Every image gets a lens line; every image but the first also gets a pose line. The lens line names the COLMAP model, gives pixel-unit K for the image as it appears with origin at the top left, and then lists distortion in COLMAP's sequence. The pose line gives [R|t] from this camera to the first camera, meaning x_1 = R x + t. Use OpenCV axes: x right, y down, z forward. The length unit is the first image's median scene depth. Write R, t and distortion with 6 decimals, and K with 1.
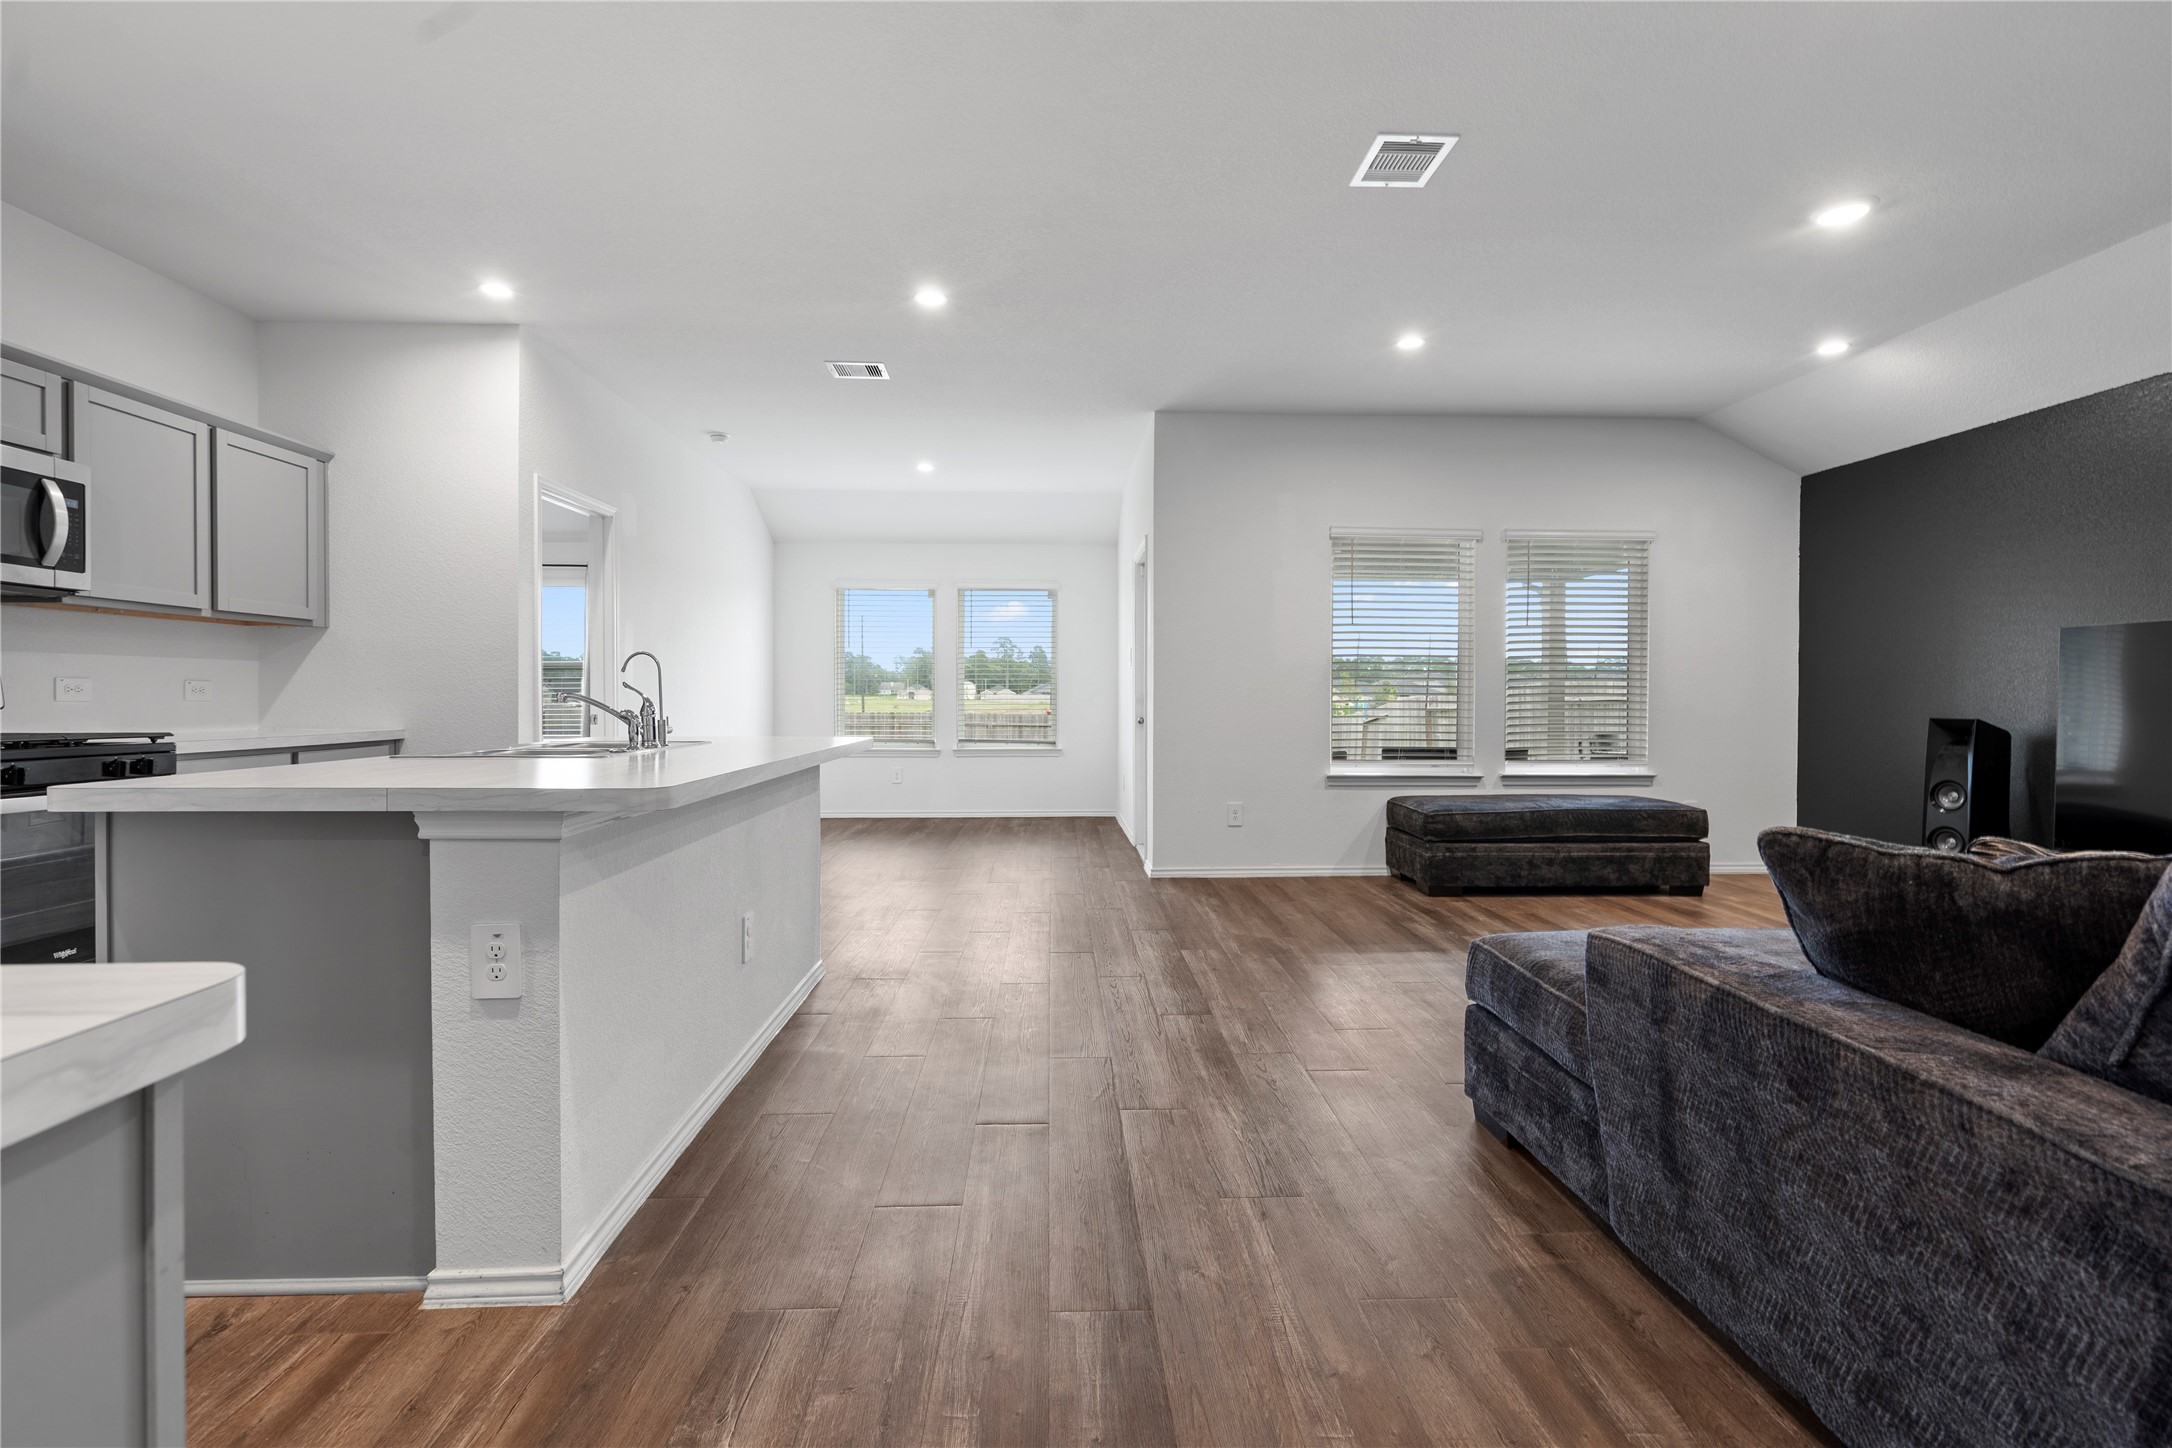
lens RADIAL K [[1005.5, 0, 1090.9], [0, 1005.5, 682.3], [0, 0, 1]] dist [0.000016, -0.000049]
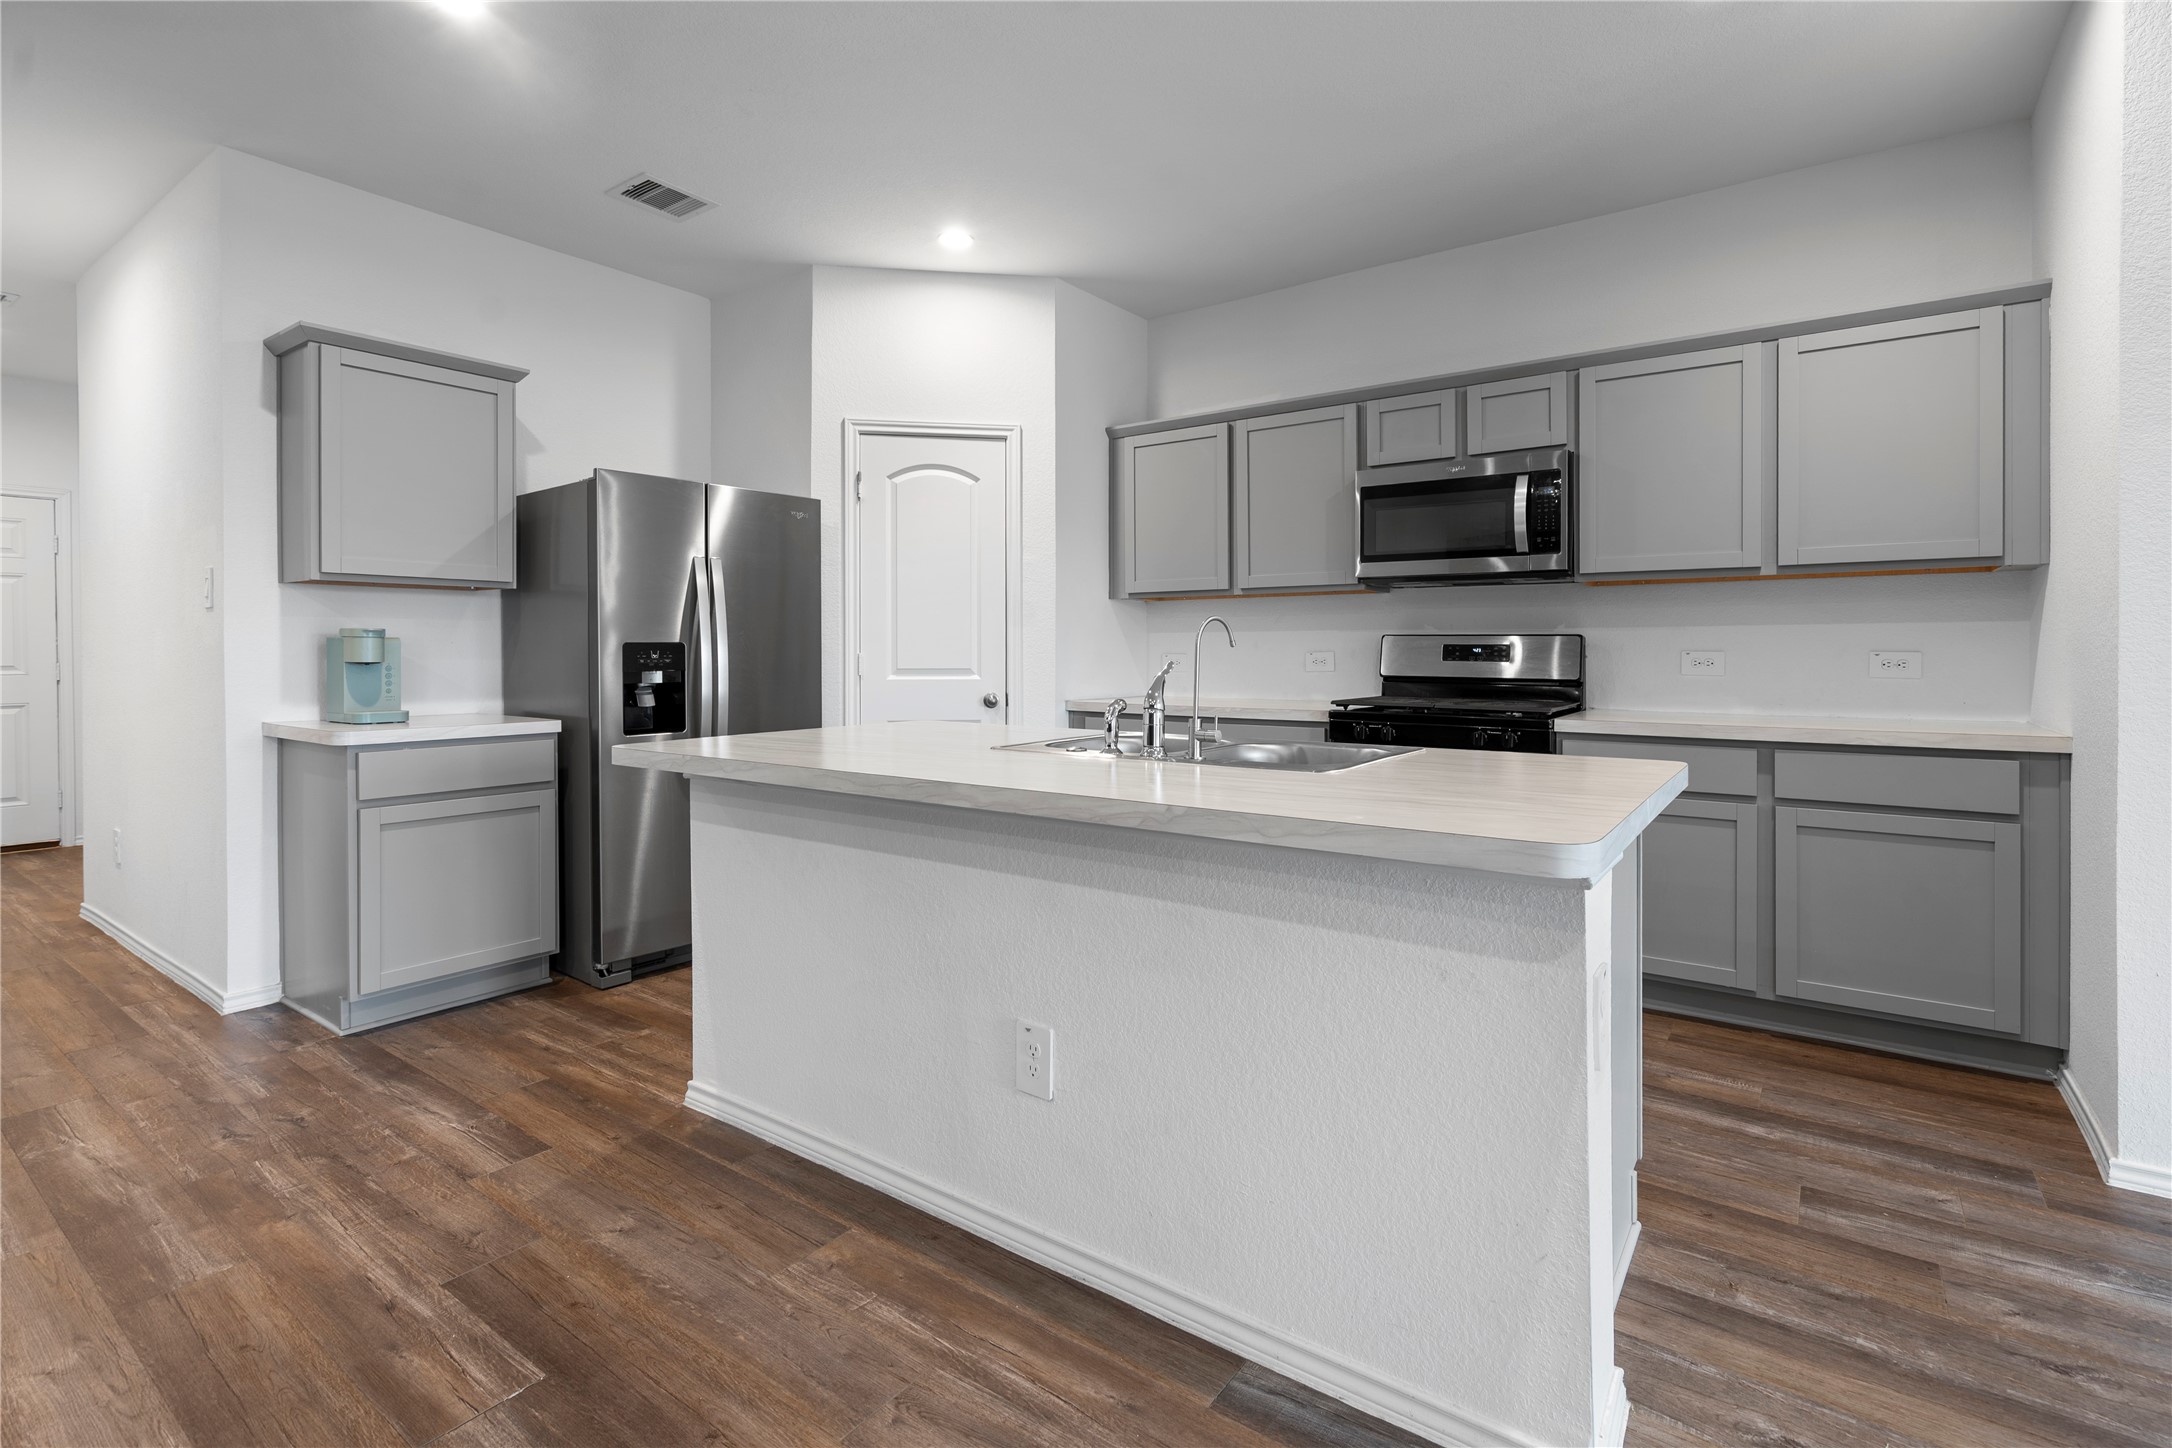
lens RADIAL K [[1011.9, 0, 1088.0], [0, 1011.9, 659.5], [0, 0, 1]] dist [0.000258, -0.000281]
pose [[-0.623001, 0.005840, -0.782199, 0.082626], [0.010627, 0.999943, -0.000998, -0.001184], [0.782149, -0.008934, -0.623028, 0.817110]]
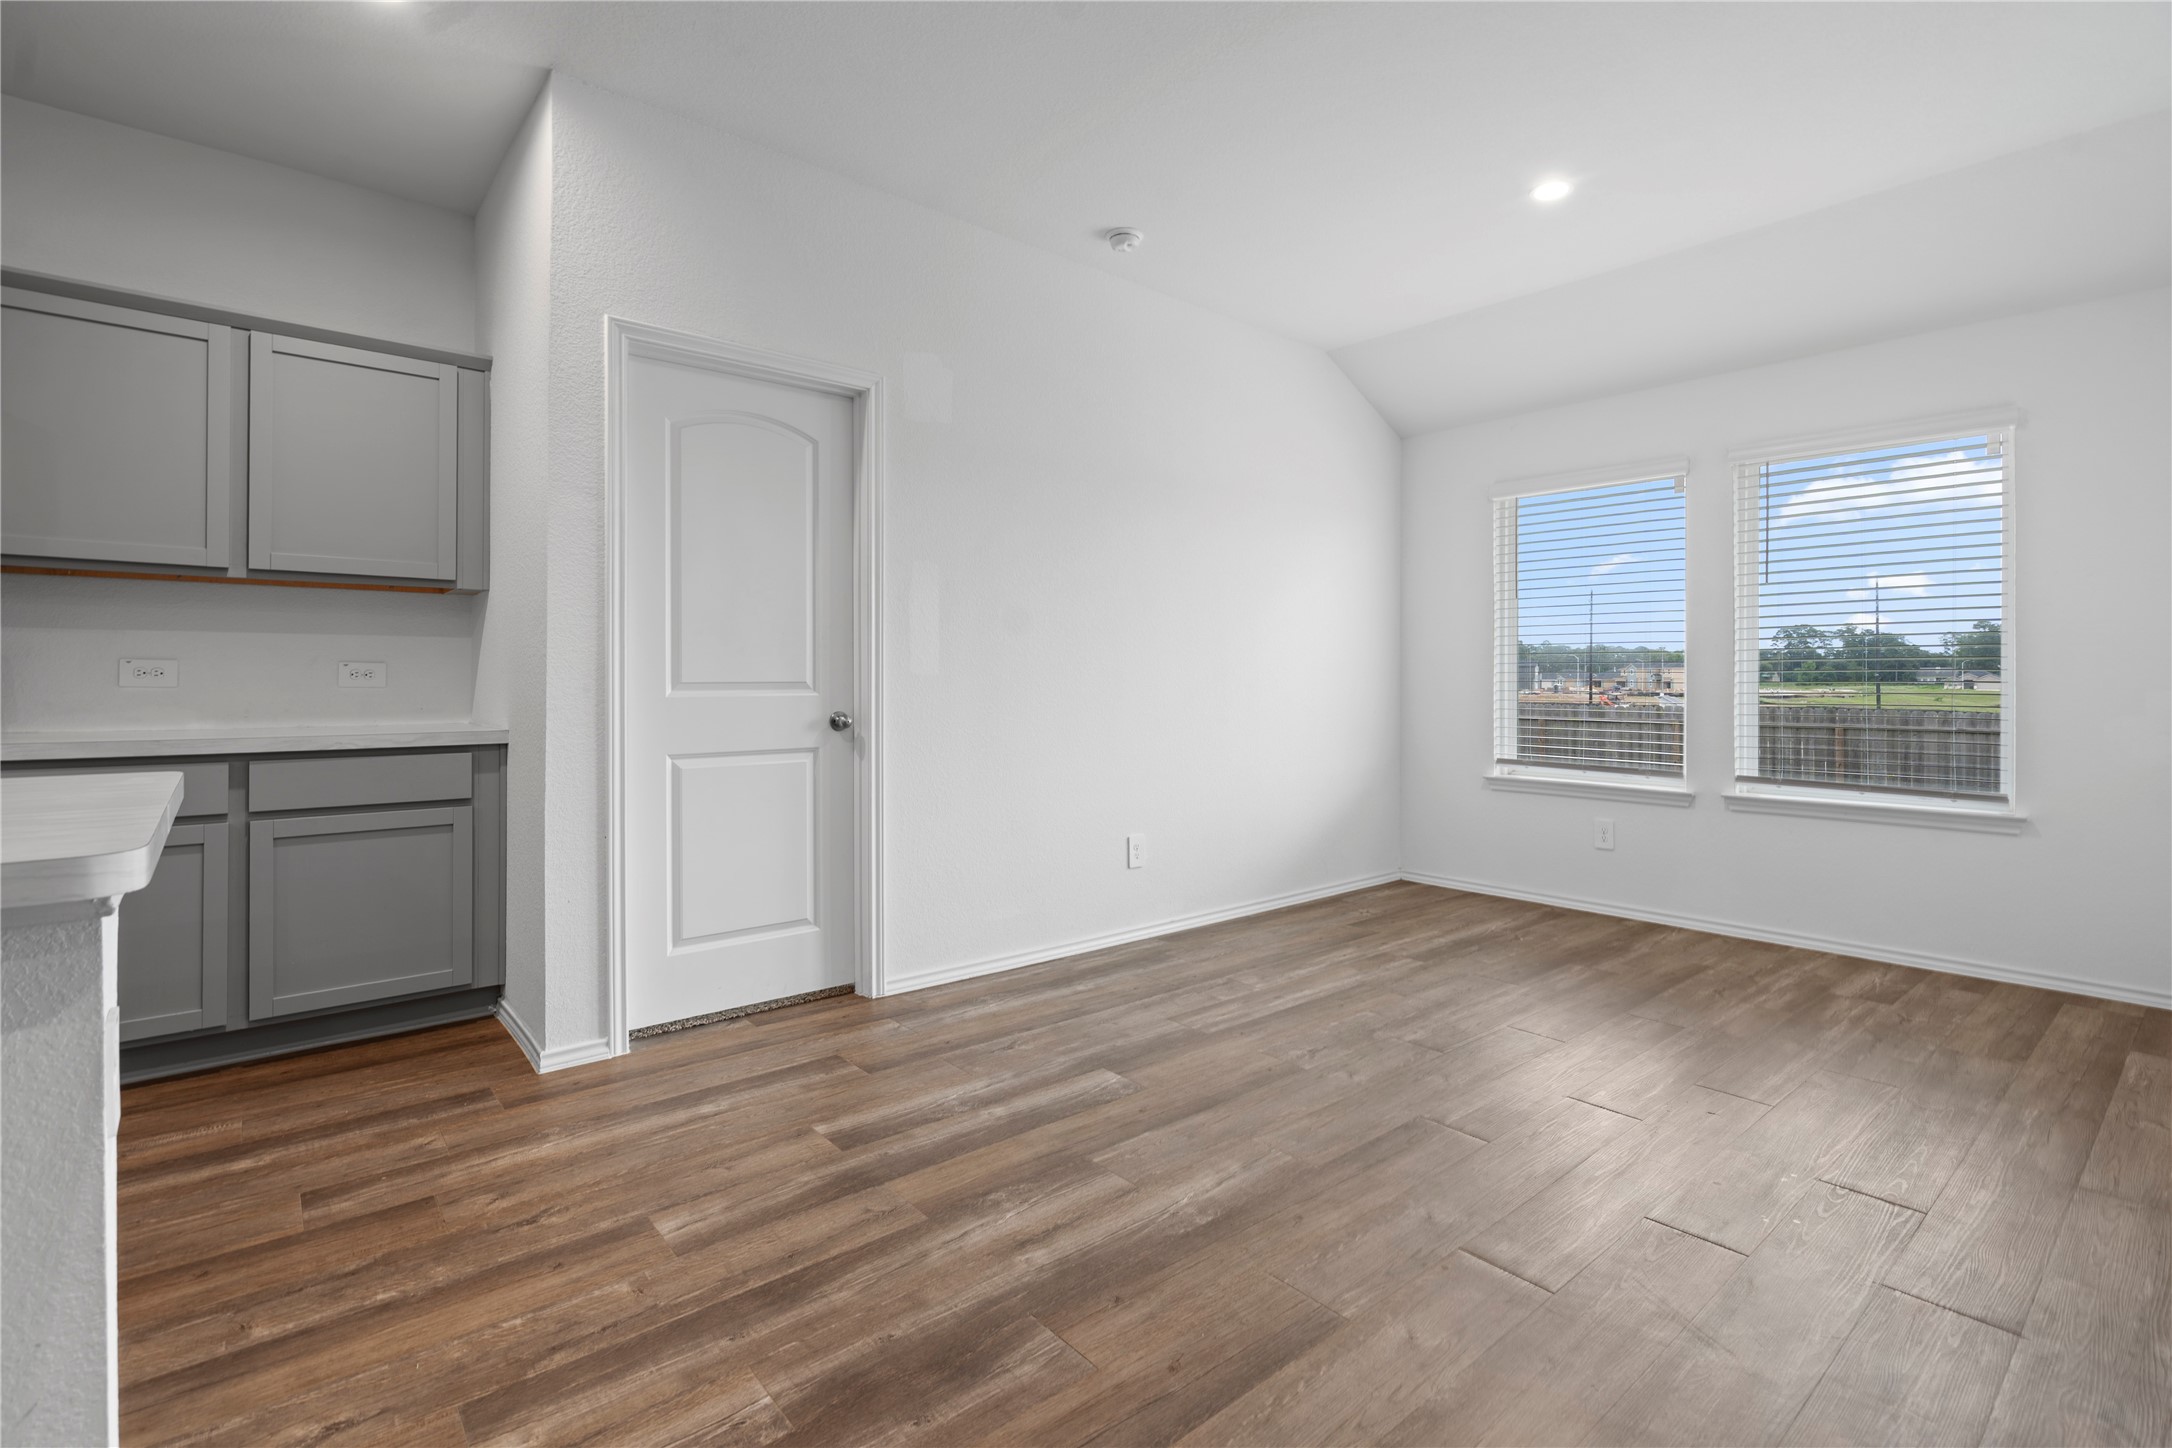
lens RADIAL K [[1005.5, 0, 1090.9], [0, 1005.5, 682.3], [0, 0, 1]] dist [0.000016, -0.000049]
pose [[0.620015, 0.000344, -0.784590, 0.096082], [0.008893, 0.999933, 0.007466, 0.011170], [0.784539, -0.011607, 0.619970, 0.783230]]
